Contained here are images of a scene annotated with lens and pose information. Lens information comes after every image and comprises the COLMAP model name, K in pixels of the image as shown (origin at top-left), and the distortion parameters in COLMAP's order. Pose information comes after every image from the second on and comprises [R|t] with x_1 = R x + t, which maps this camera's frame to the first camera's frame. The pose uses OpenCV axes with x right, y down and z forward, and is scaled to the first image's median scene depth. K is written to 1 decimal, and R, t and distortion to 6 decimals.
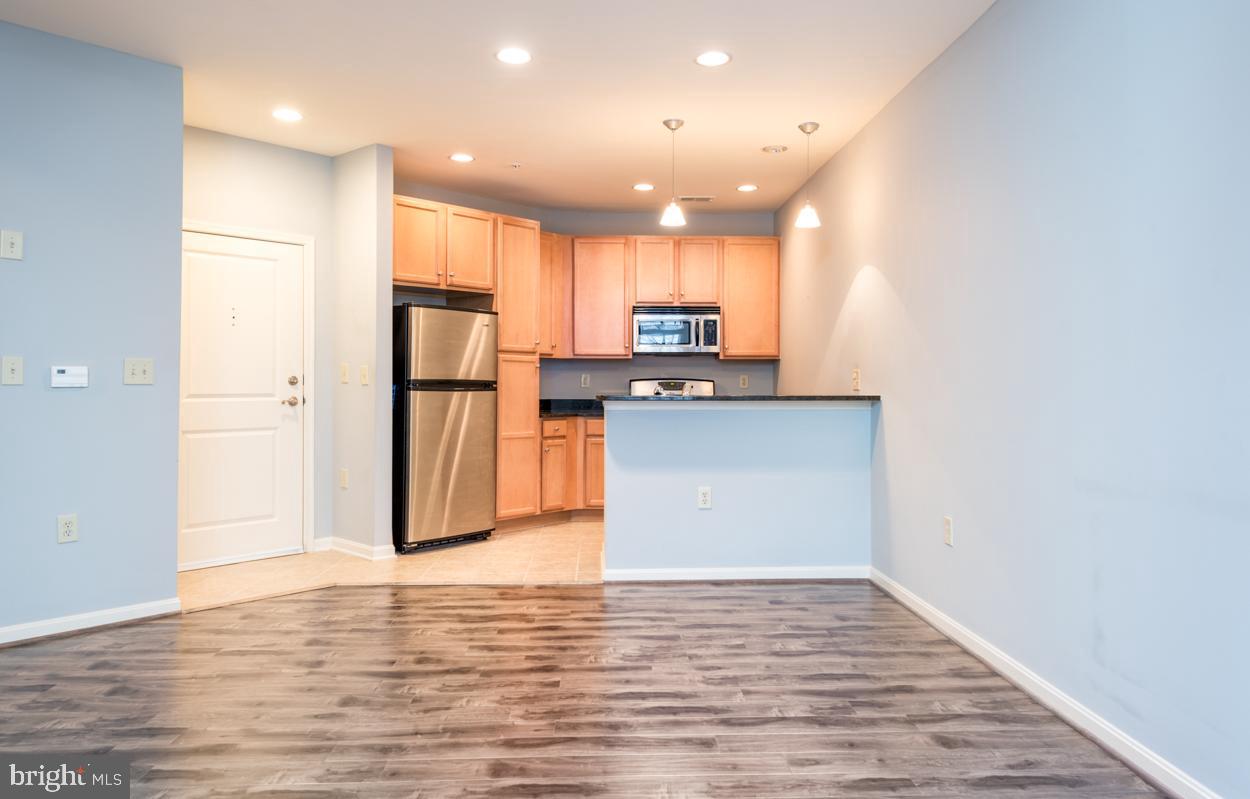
lens RADIAL K [[844.6, 0, 626.4], [0, 844.6, 389.6], [0, 0, 1]] dist [0.021632, 0.002559]
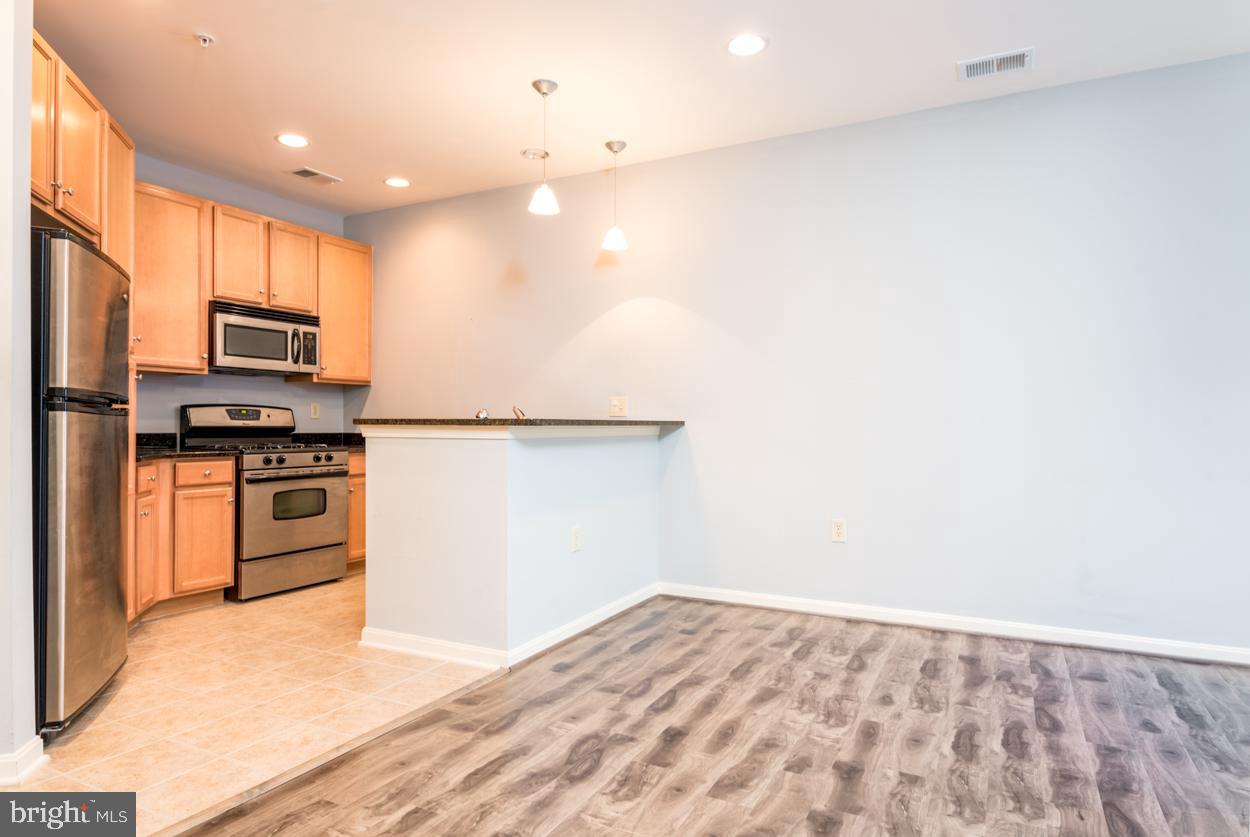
lens RADIAL K [[741.7, 0, 616.9], [0, 741.7, 425.3], [0, 0, 1]] dist [0.028281, -0.015957]
pose [[0.499731, 0.000138, 0.866180, -0.421923], [0.006914, 0.999967, -0.004148, 0.012173], [-0.866153, 0.008062, 0.499714, 0.456596]]
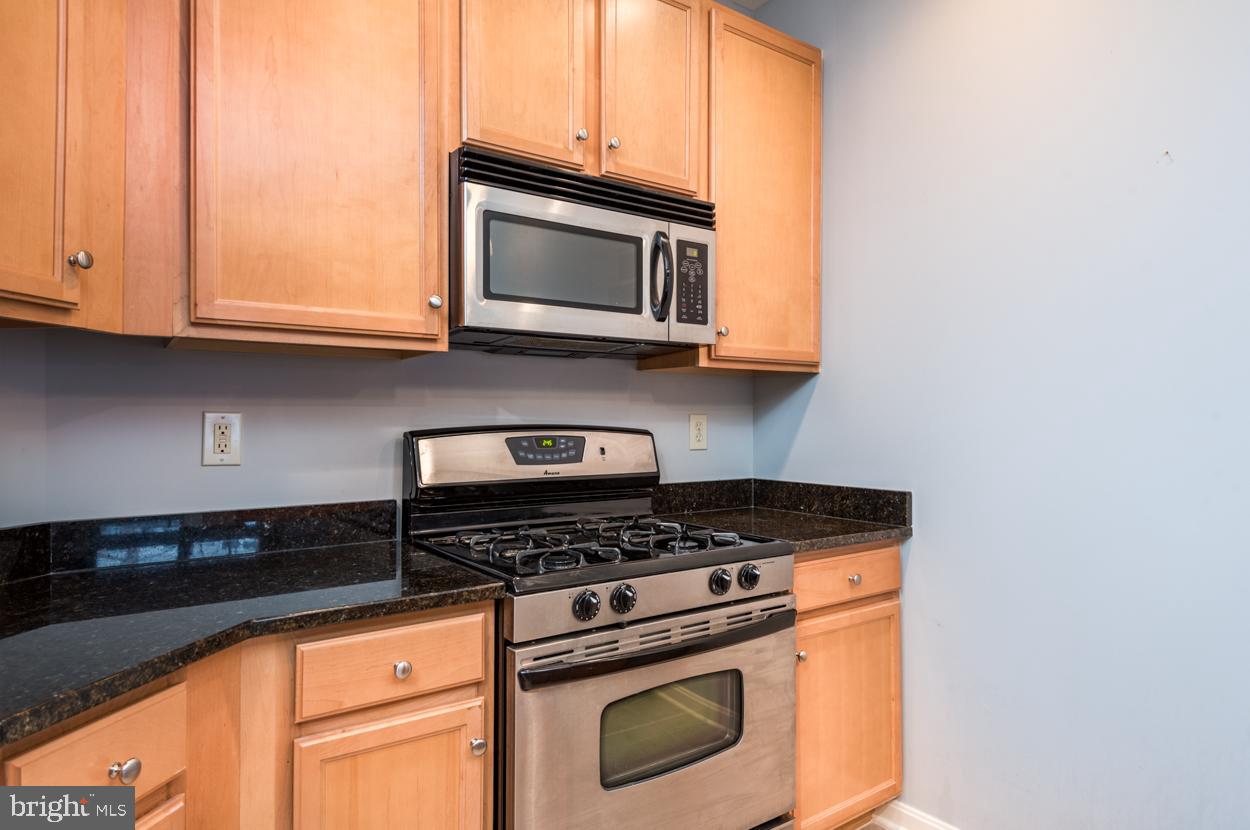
lens RADIAL K [[741.7, 0, 625.9], [0, 741.7, 414.1], [0, 0, 1]] dist [0.028281, -0.015957]
pose [[0.825183, 0.000437, 0.564865, -0.091082], [0.008379, 0.999880, -0.013014, -0.016320], [-0.564803, 0.015473, 0.825081, 0.903846]]
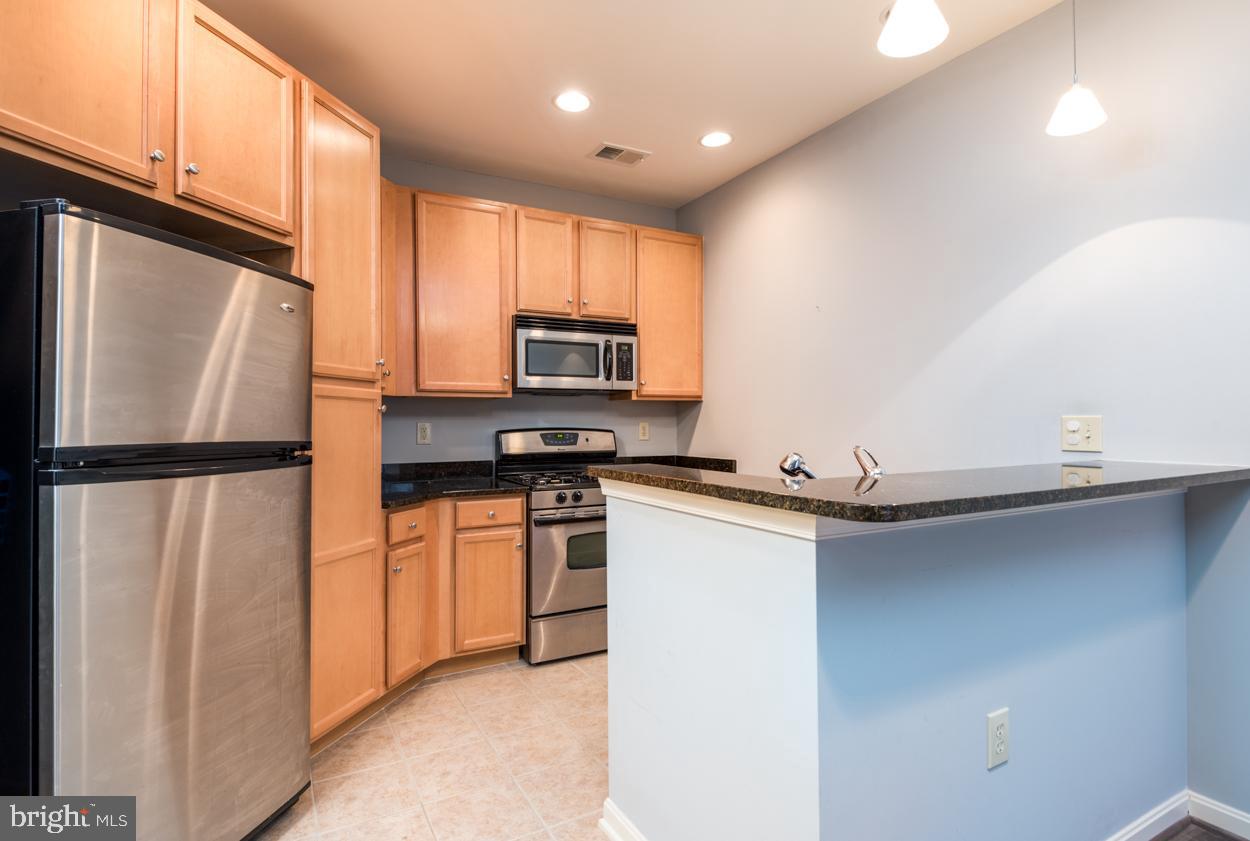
lens RADIAL K [[627.9, 0, 611.2], [0, 627.9, 421.6], [0, 0, 1]] dist [0.026629, -0.002770]
pose [[0.895880, -0.006149, 0.444254, -0.158721], [0.011522, 0.999889, -0.009395, -0.015708], [-0.444147, 0.013535, 0.895852, 0.631178]]
